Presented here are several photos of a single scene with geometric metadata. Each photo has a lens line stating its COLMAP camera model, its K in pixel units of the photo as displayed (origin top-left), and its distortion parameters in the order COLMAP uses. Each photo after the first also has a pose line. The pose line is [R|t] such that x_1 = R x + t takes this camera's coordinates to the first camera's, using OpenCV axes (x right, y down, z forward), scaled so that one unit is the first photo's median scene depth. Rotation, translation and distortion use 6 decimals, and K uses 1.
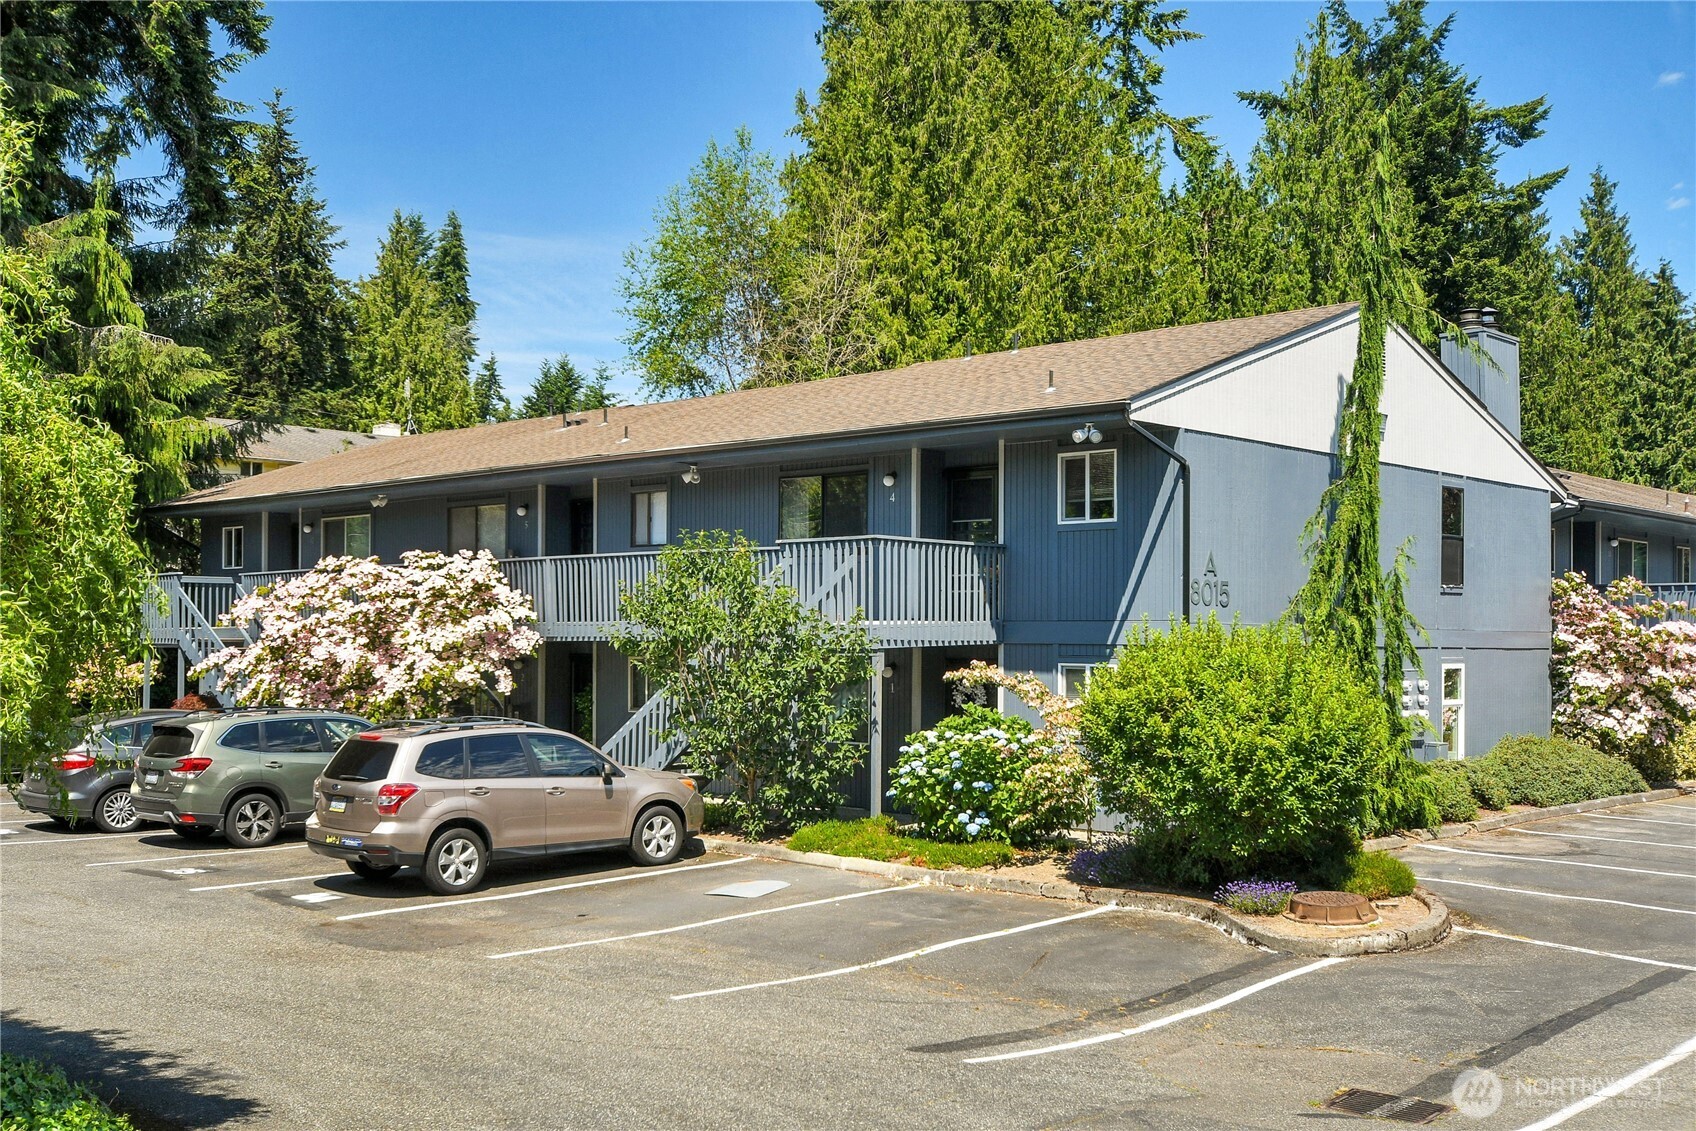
lens RADIAL K [[1714.7, 0, 848.0], [0, 1714.7, 565.5], [0, 0, 1]] dist [0.009000, 0.010722]
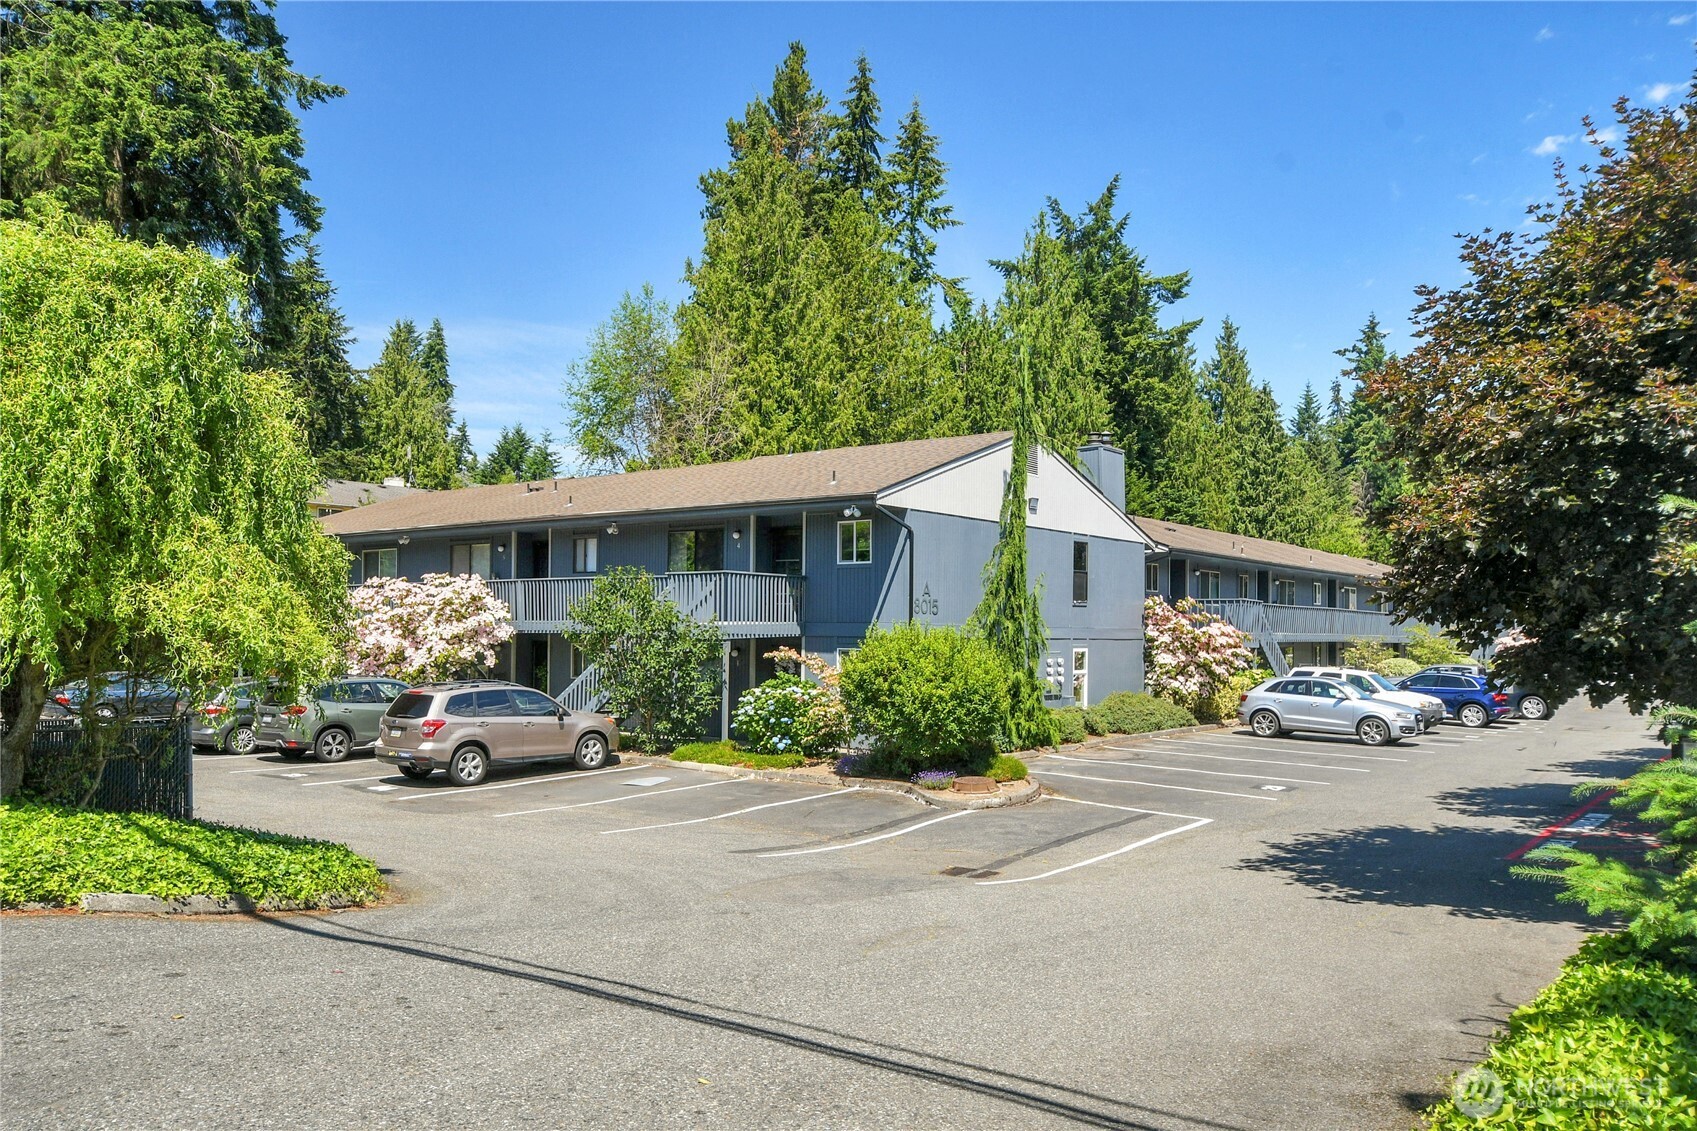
lens RADIAL K [[1259.9, 0, 848.8], [0, 1259.9, 588.9], [0, 0, 1]] dist [0.011106, 0.000836]
pose [[0.995376, 0.006704, 0.095825, 0.013987], [-0.007785, 0.999910, 0.010918, -0.010986], [-0.095744, -0.011614, 0.995338, -0.173103]]
